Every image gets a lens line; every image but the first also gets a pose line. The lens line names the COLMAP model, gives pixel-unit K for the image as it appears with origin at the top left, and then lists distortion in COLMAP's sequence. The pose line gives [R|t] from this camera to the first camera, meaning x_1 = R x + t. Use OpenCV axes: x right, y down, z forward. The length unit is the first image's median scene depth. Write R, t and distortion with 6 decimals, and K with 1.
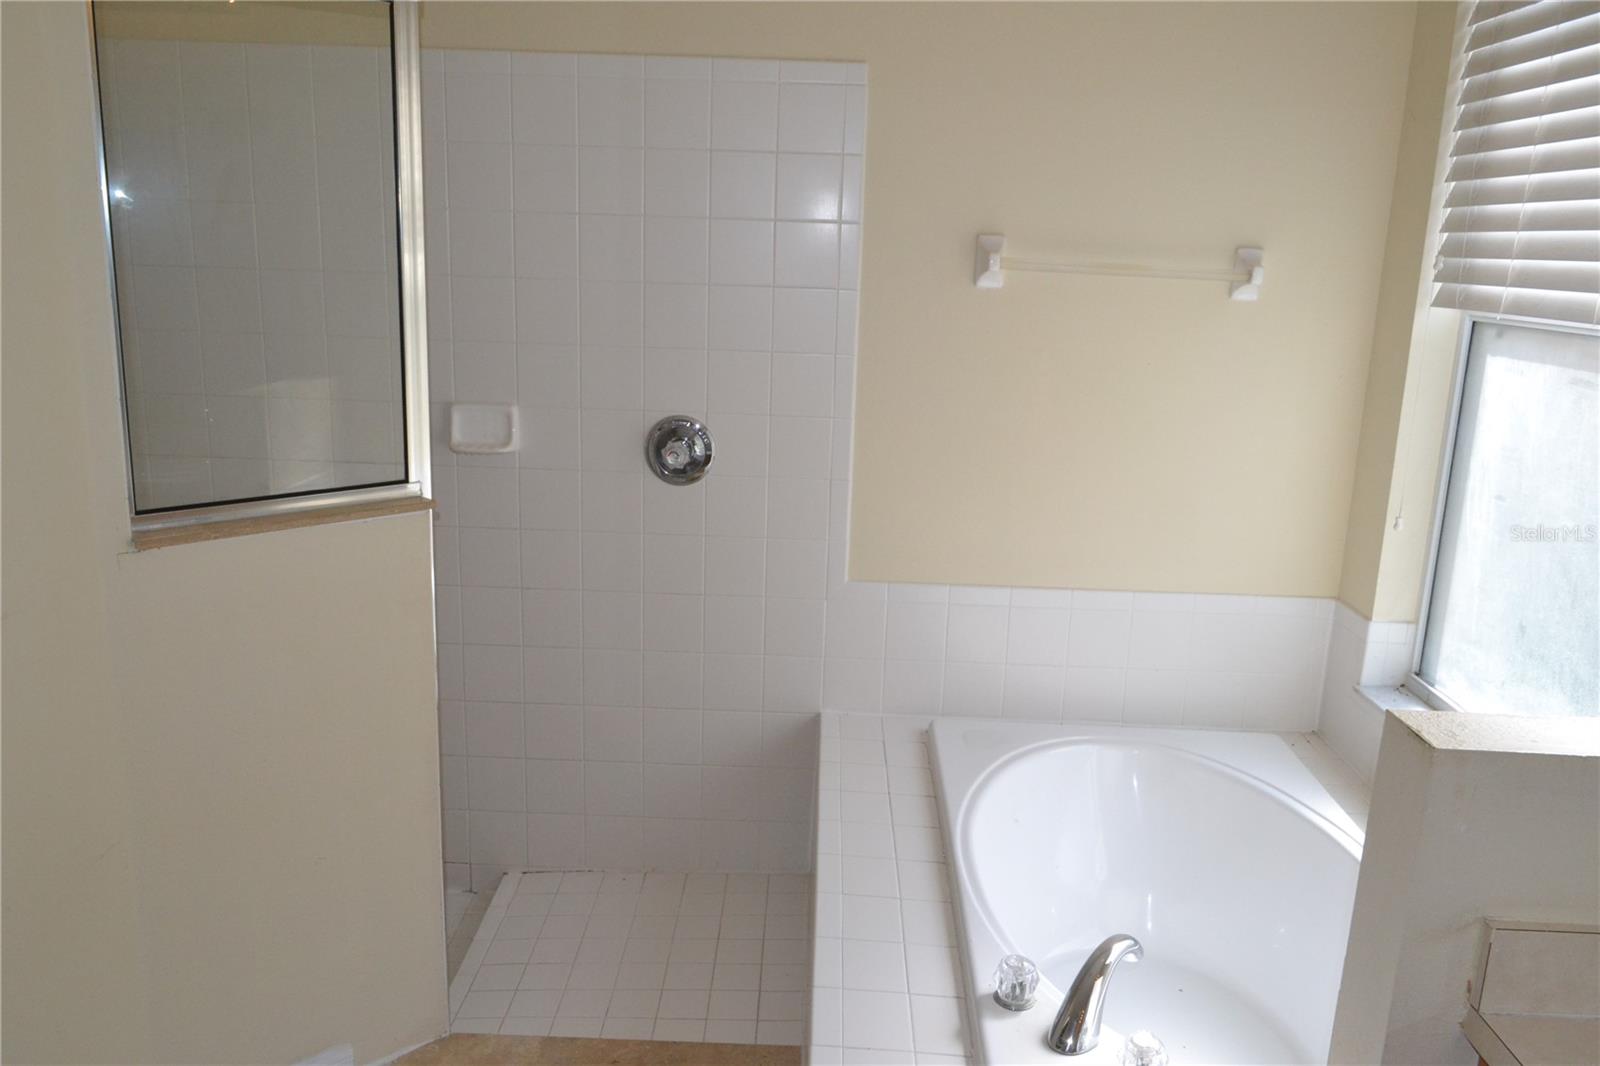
lens RADIAL K [[1268.9, 0, 802.0], [0, 1268.9, 543.4], [0, 0, 1]] dist [-0.013795, 0.007067]
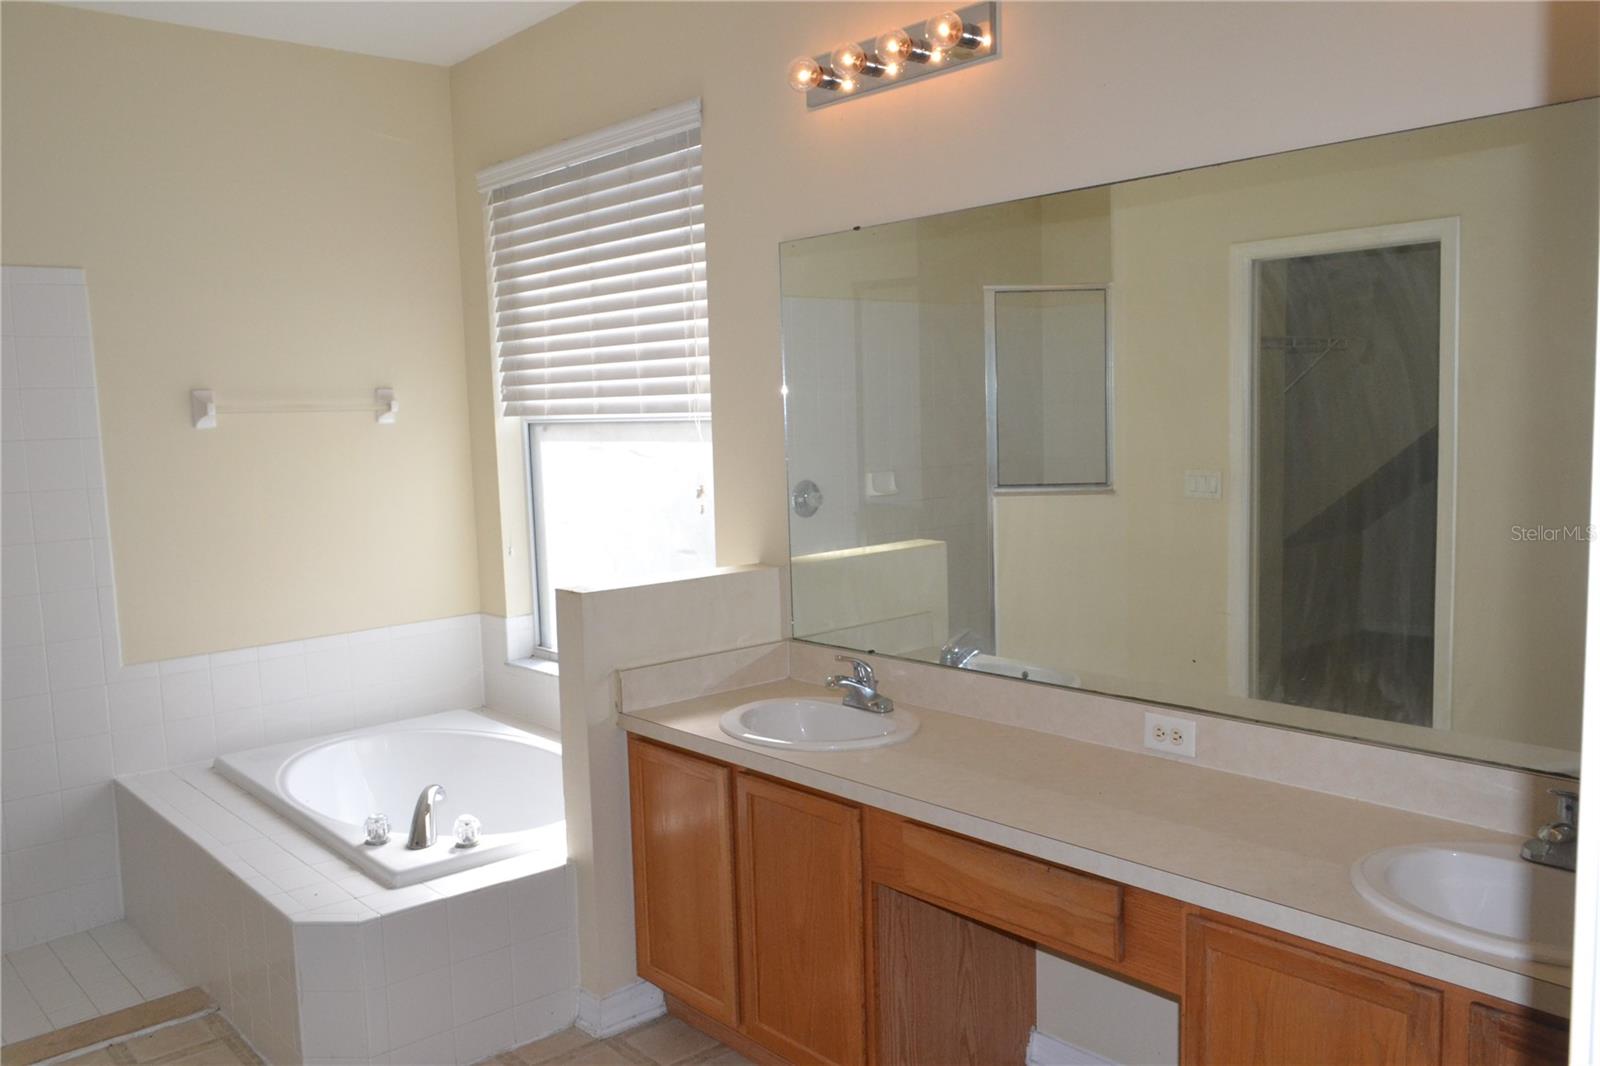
lens RADIAL K [[1268.9, 0, 804.4], [0, 1268.9, 532.8], [0, 0, 1]] dist [-0.013795, 0.007067]
pose [[0.736800, -0.129426, 0.663607, -0.319865], [0.212772, 0.976024, -0.045882, 0.116301], [-0.641758, 0.175003, 0.746673, -0.441693]]
